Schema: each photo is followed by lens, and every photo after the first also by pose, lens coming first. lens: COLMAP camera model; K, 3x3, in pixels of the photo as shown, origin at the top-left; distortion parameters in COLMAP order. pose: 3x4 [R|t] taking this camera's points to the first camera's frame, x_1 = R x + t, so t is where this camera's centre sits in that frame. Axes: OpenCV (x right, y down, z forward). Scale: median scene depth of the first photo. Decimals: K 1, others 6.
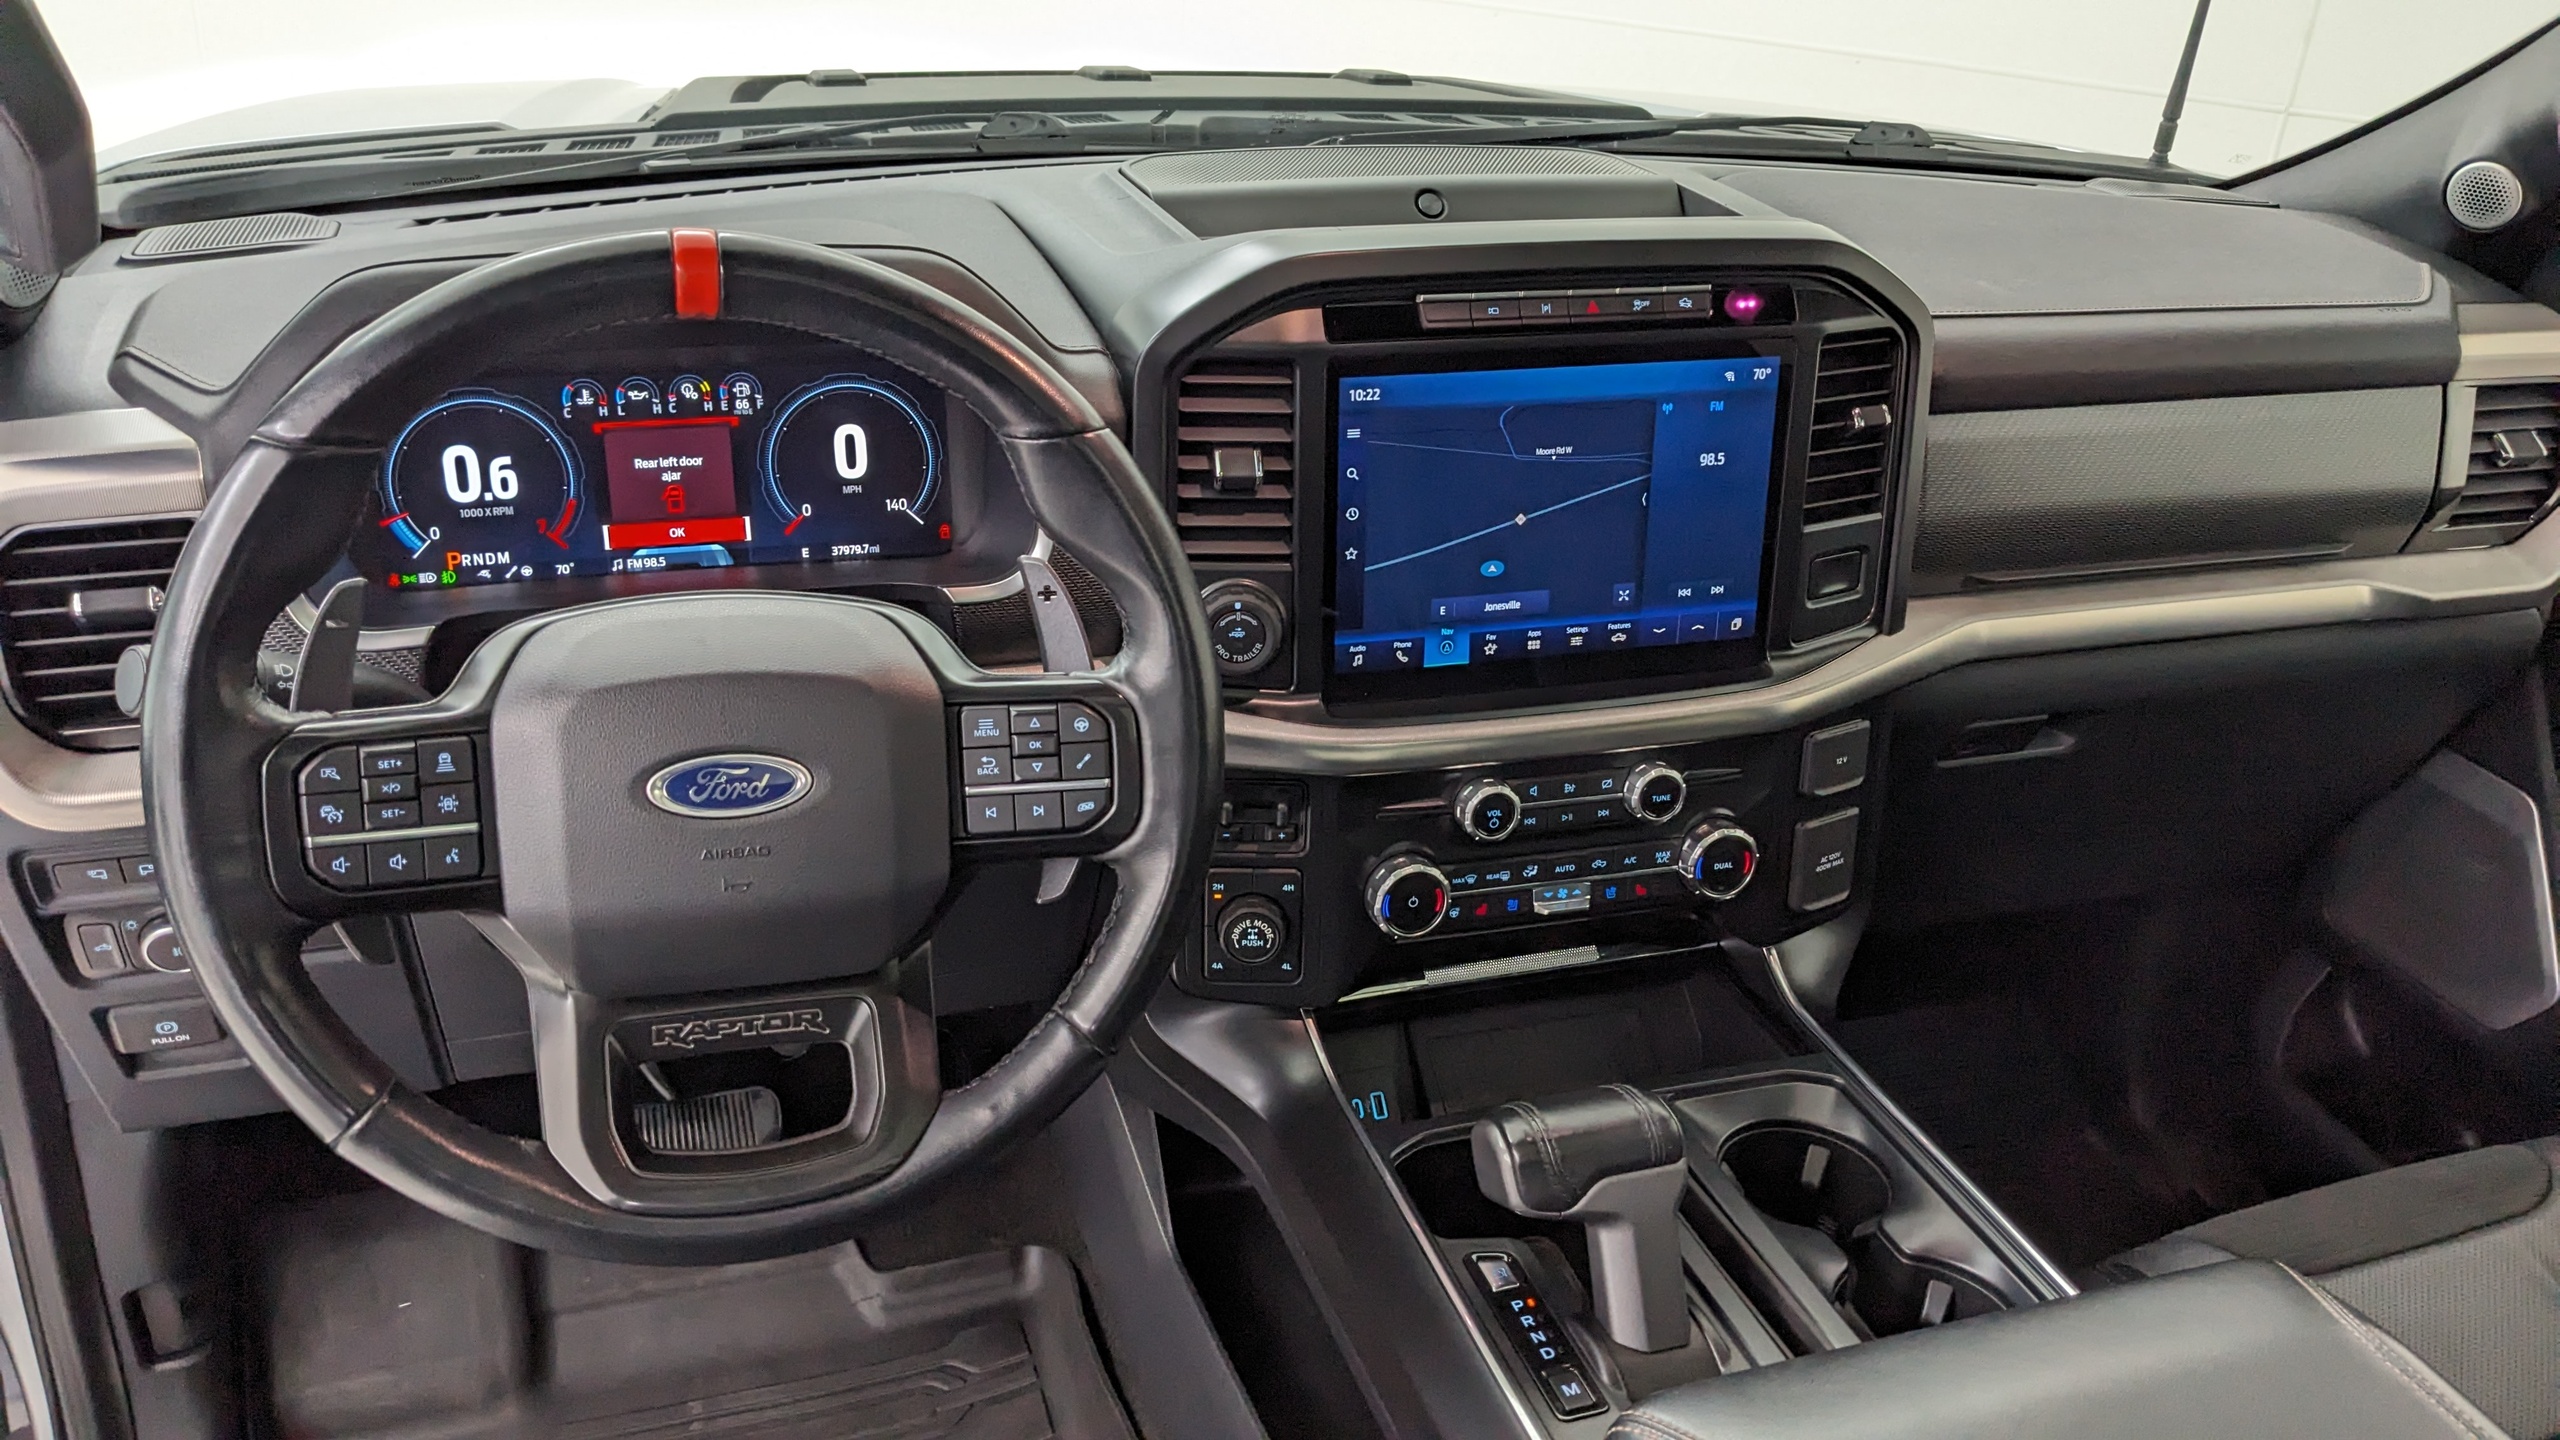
lens RADIAL K [[2031.6, 0, 1292.6], [0, 2031.6, 724.9], [0, 0, 1]] dist [0.100697, -0.216332]
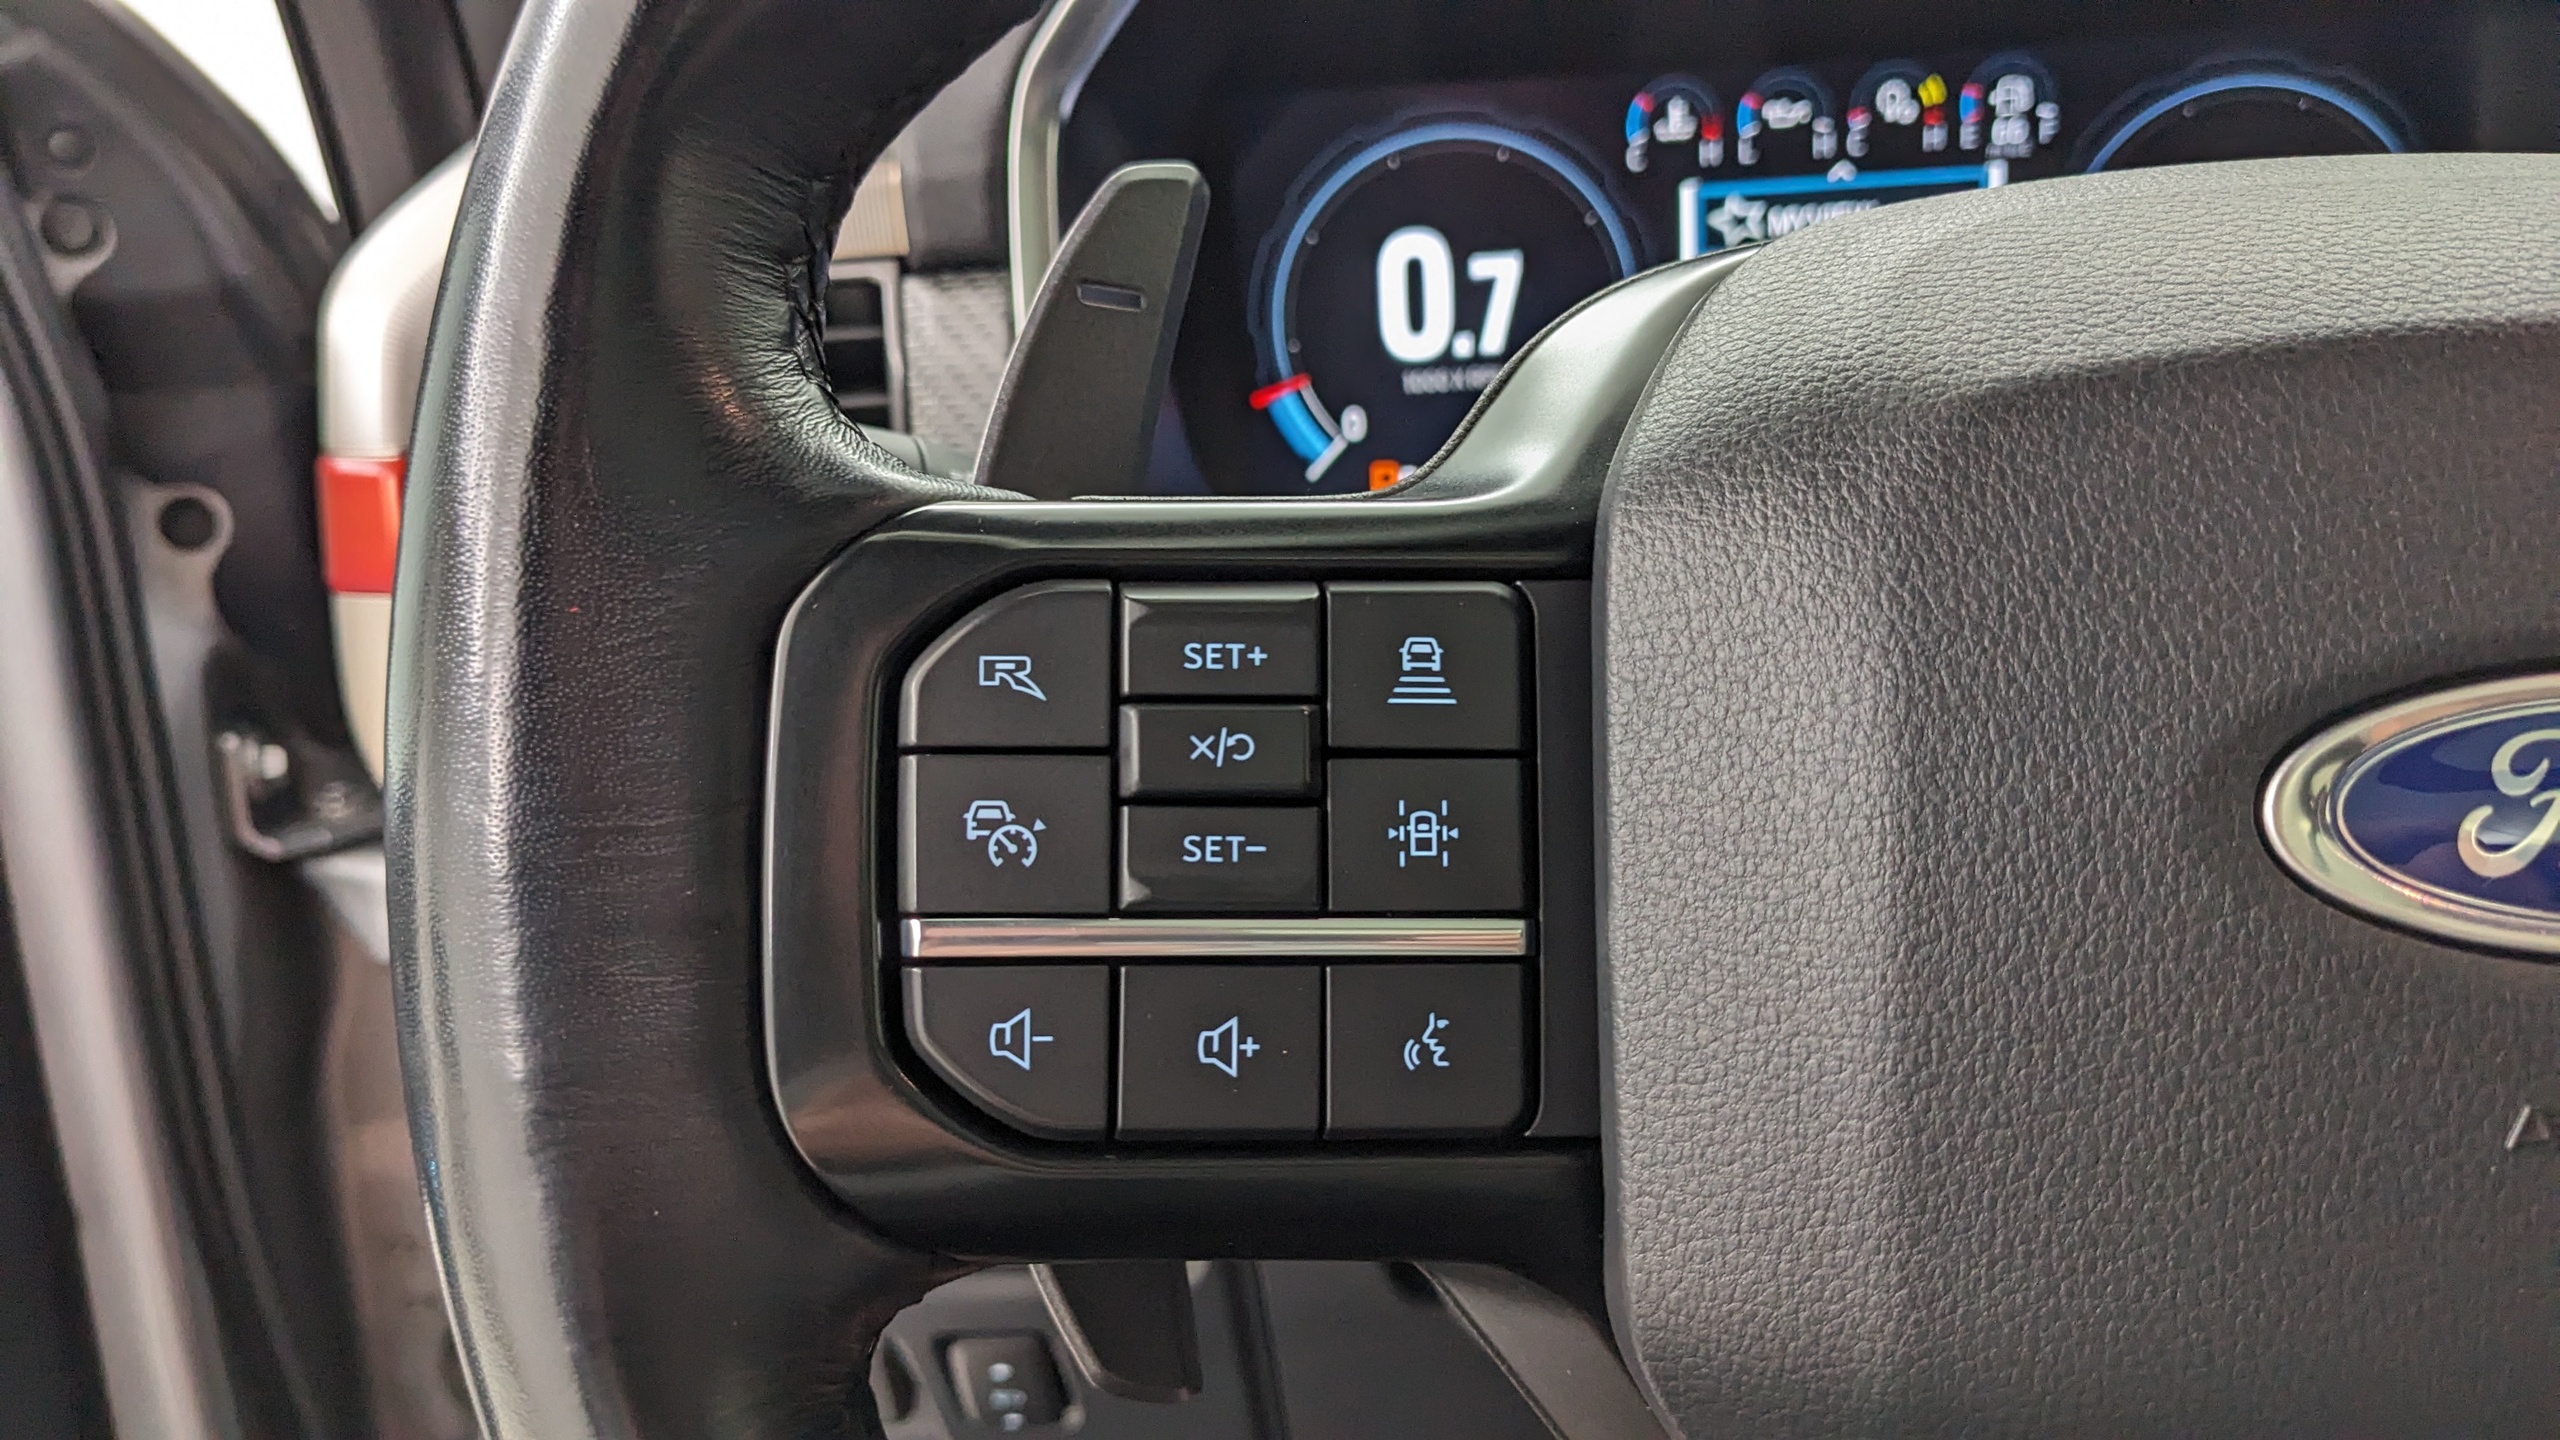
lens RADIAL K [[2031.6, 0, 1292.6], [0, 2031.6, 724.9], [0, 0, 1]] dist [0.100697, -0.216332]
pose [[0.922813, 0.008953, -0.385145, -0.242897], [-0.069071, 0.987376, -0.142541, 0.045764], [0.379007, 0.158141, 0.911781, 0.562450]]
